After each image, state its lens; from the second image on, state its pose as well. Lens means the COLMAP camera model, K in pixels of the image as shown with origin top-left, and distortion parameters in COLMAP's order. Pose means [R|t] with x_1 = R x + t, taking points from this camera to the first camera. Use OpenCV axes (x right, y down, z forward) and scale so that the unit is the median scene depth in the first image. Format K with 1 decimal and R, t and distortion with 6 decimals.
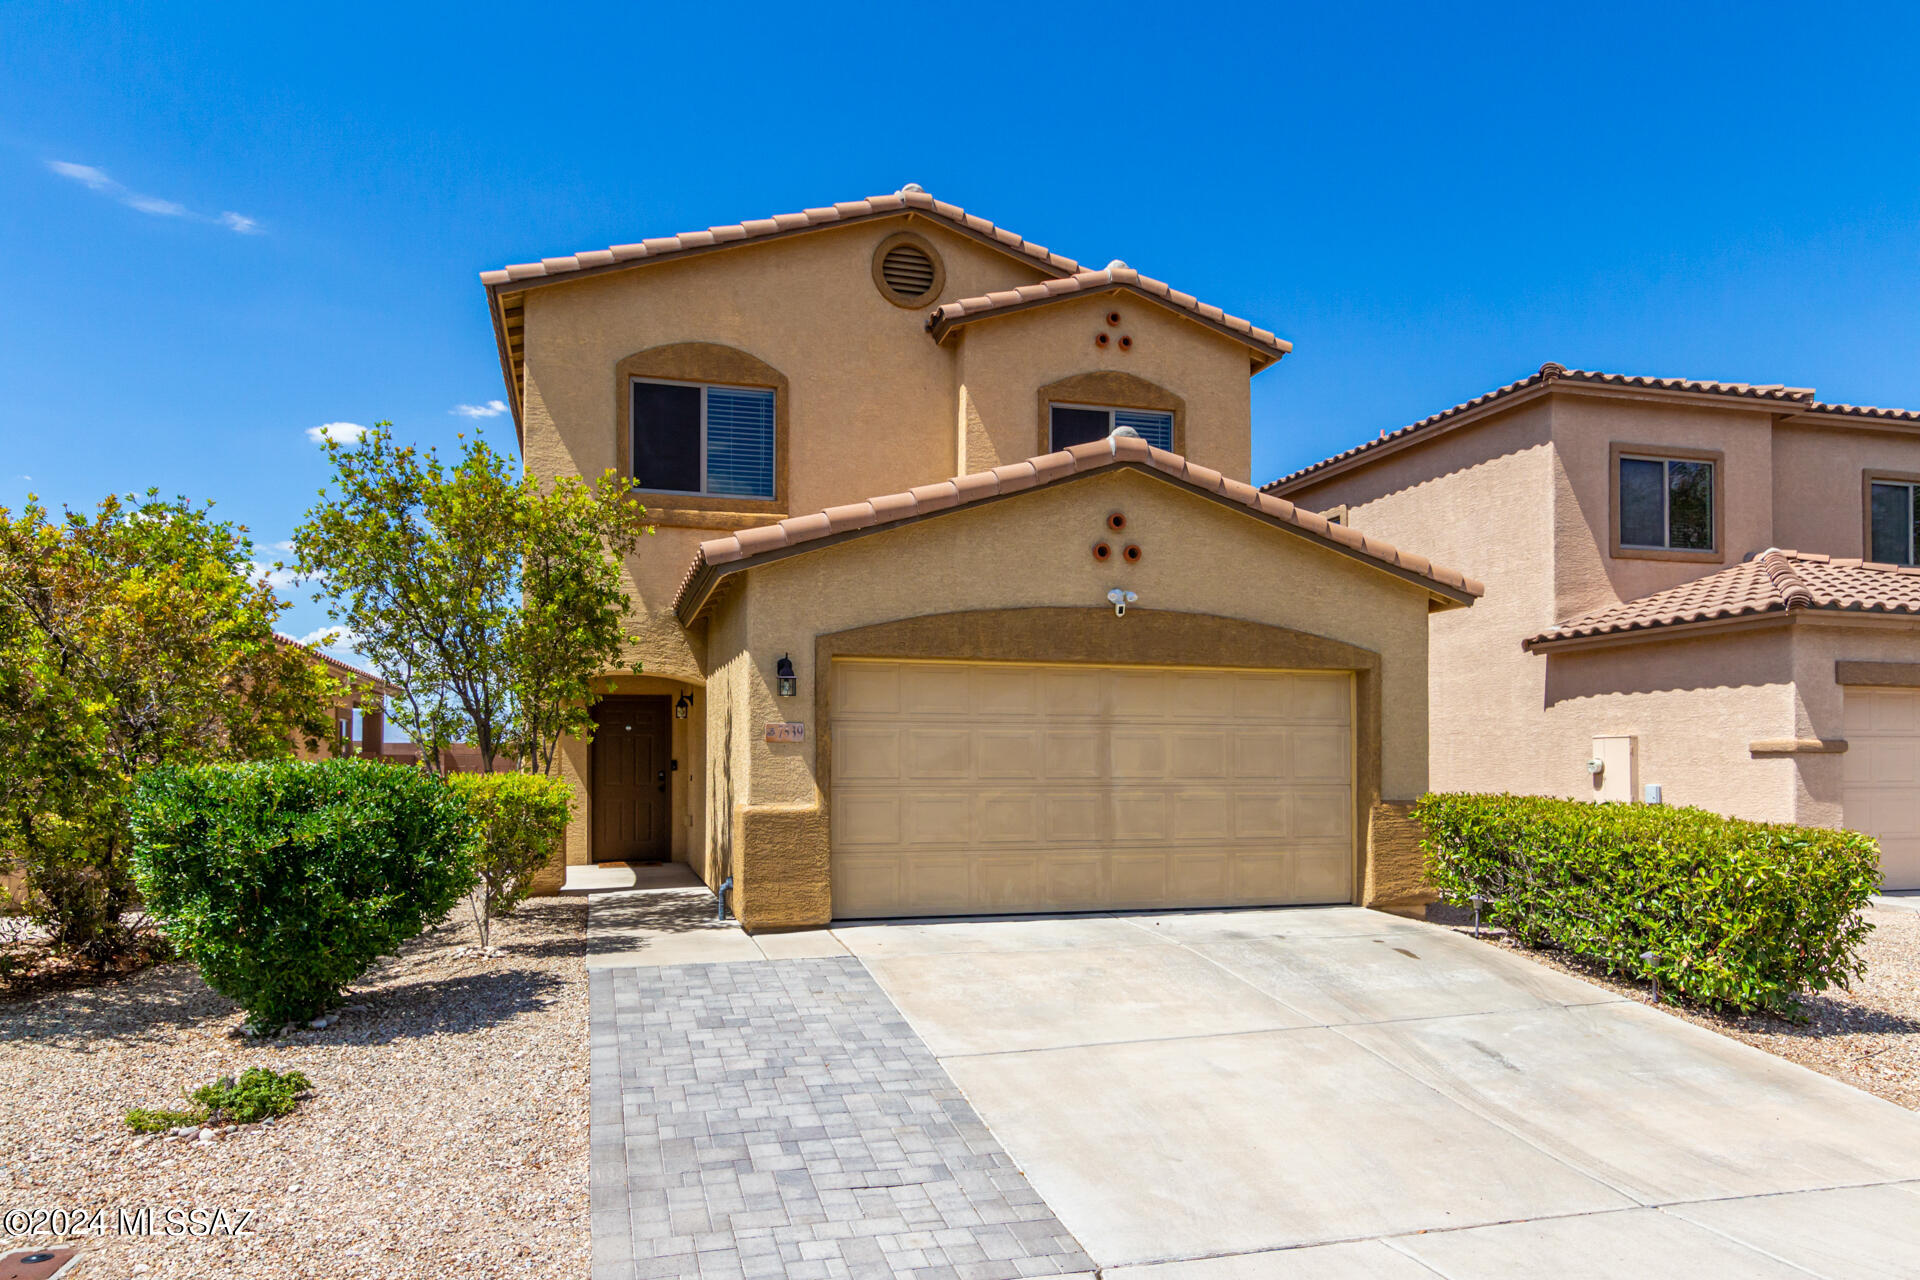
lens RADIAL K [[1245.1, 0, 959.0], [0, 1245.1, 628.6], [0, 0, 1]] dist [0.005217, -0.001895]
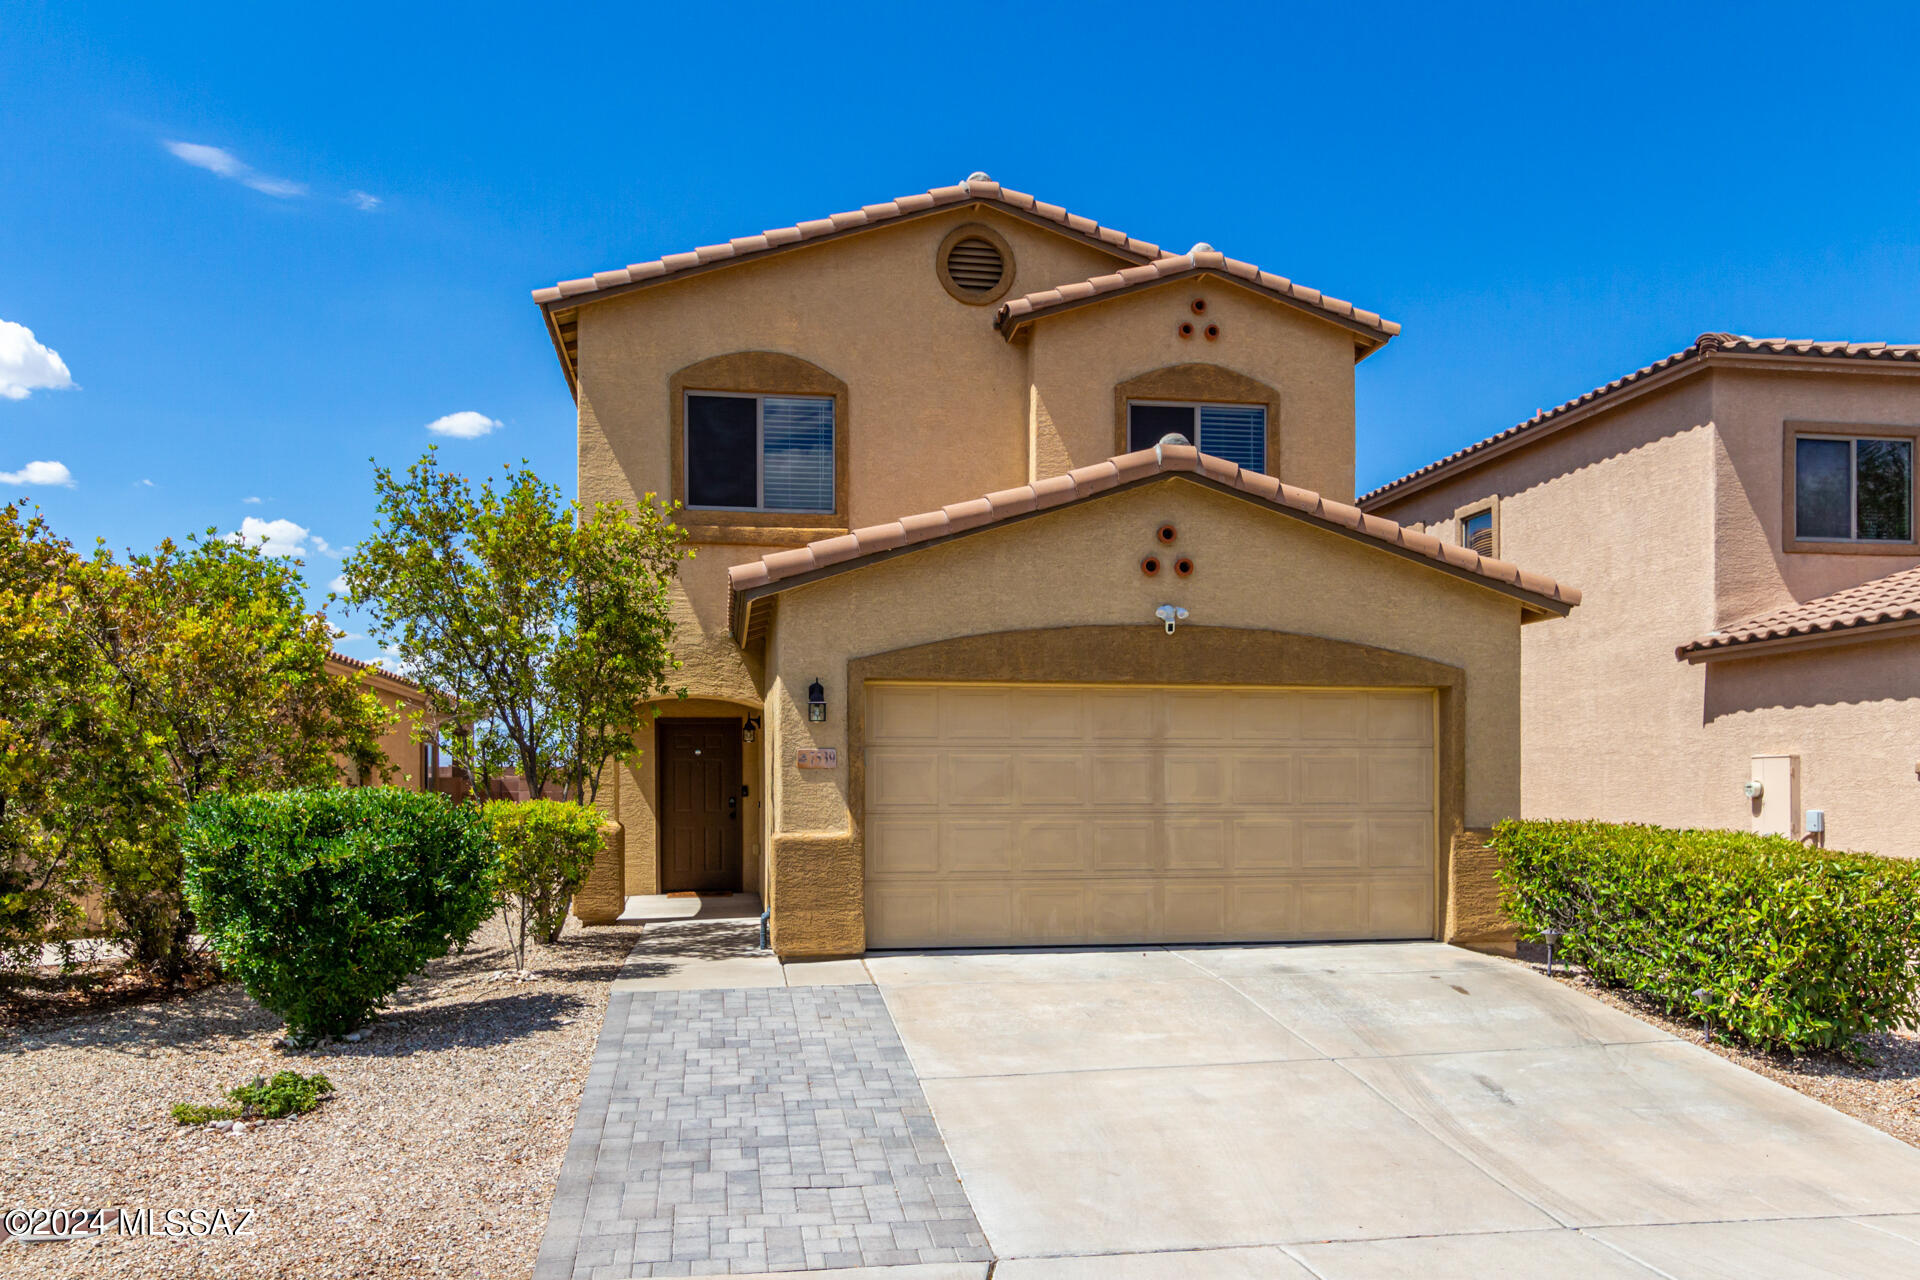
lens RADIAL K [[1408.4, 0, 960.0], [0, 1408.4, 640.0], [0, 0, 1]] dist [-0.003314, 0.000255]
pose [[0.993745, -0.014401, -0.110737, 0.097350], [0.014846, 0.999885, 0.003193, -0.012231], [0.110678, -0.004817, 0.993845, -0.092781]]
